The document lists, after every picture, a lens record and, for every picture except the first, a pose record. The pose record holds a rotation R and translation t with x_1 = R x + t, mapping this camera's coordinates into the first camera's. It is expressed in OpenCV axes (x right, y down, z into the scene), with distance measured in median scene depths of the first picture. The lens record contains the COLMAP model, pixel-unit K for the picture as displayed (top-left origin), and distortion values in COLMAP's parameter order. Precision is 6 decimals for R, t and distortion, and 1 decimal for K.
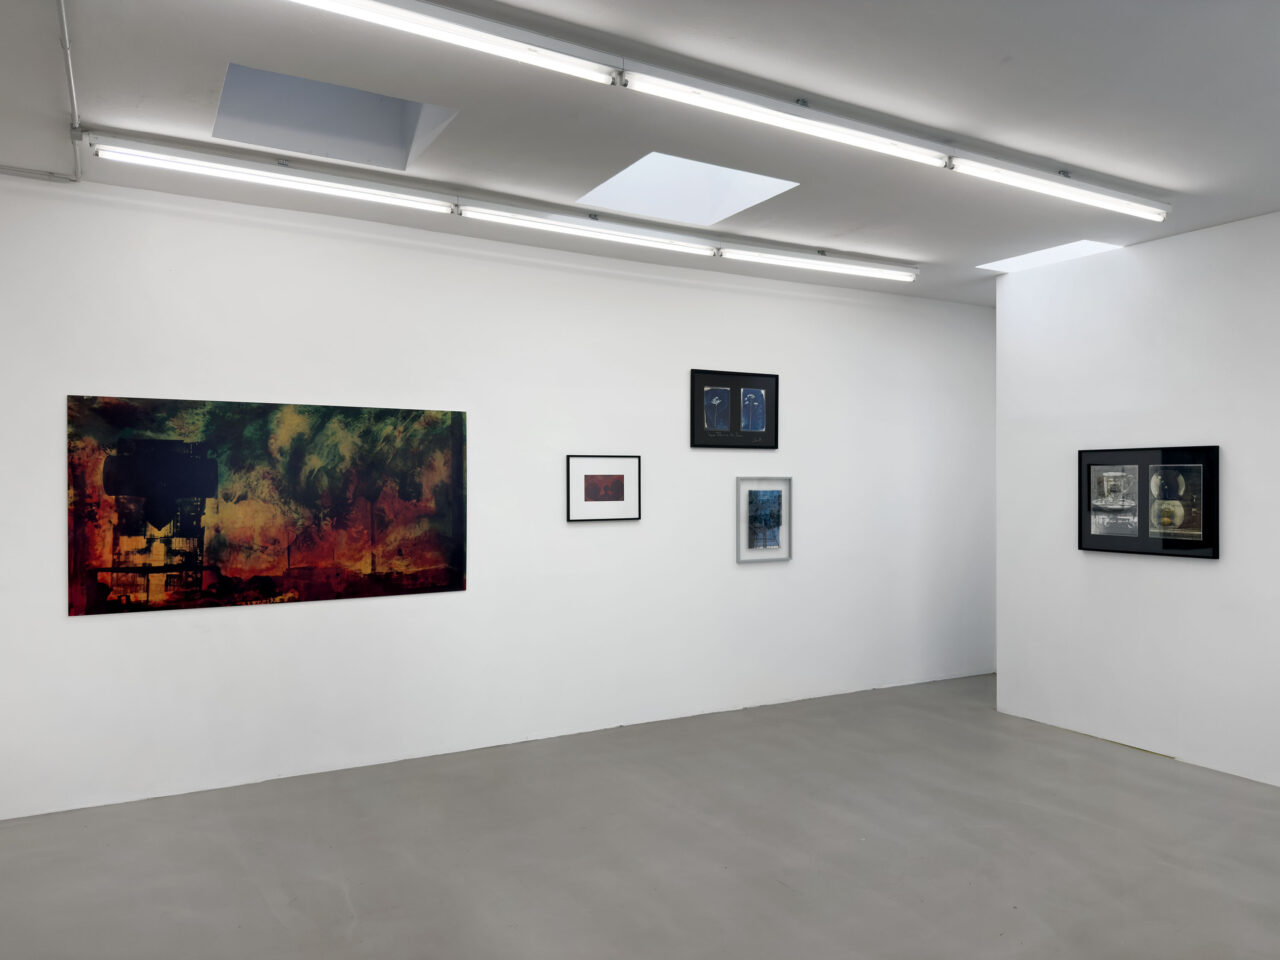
lens RADIAL K [[886.7, 0, 640.0], [0, 886.7, 480.0], [0, 0, 1]] dist [0.141207, -0.250530]
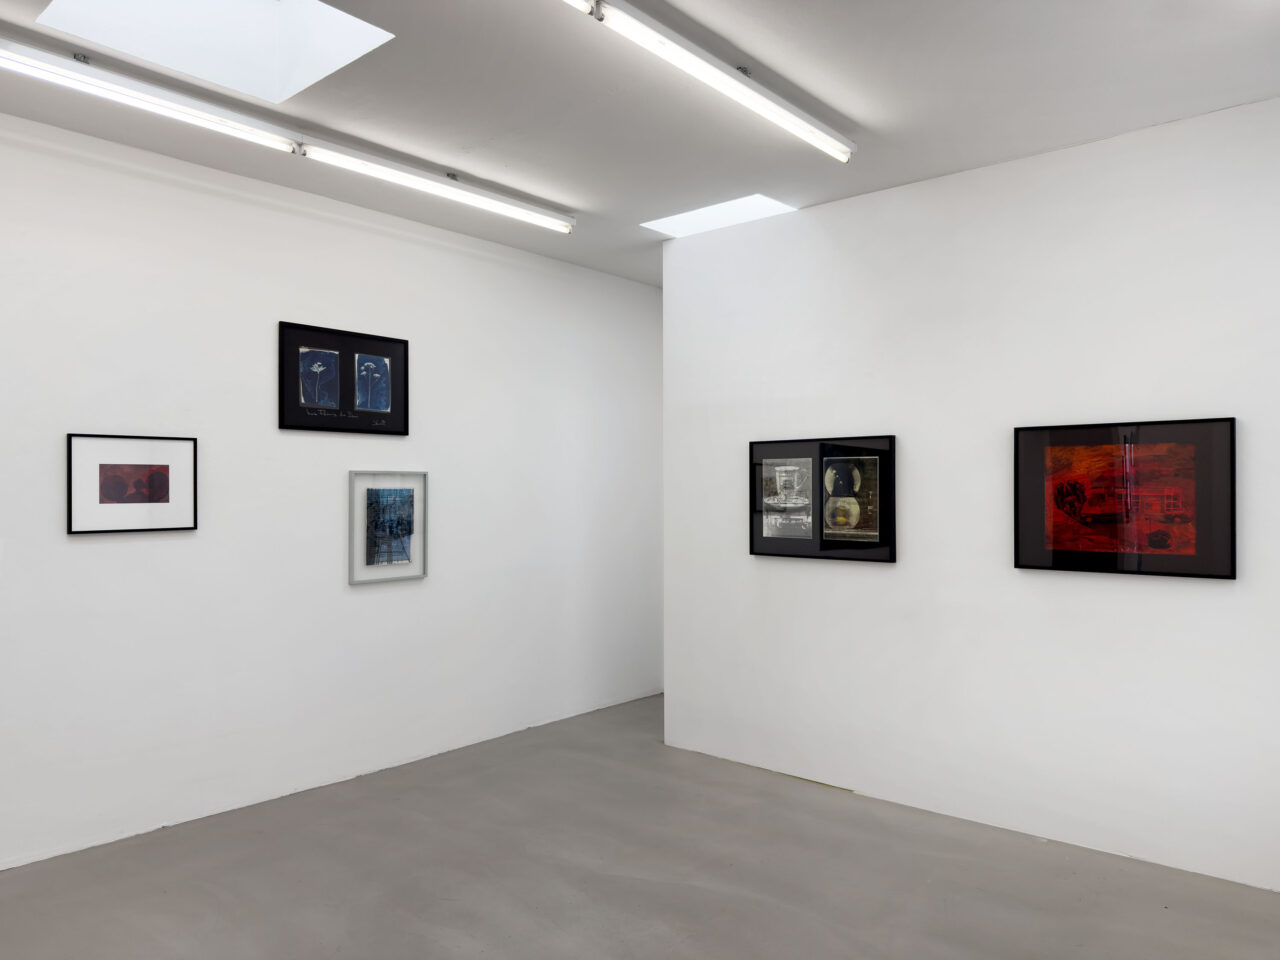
lens RADIAL K [[901.9, 0, 616.5], [0, 901.9, 474.3], [0, 0, 1]] dist [0.030501, -0.001246]
pose [[0.948841, 0.003591, 0.315732, 0.085521], [0.001467, 0.999874, -0.015781, 0.012576], [-0.315749, 0.015437, 0.948717, 0.209750]]
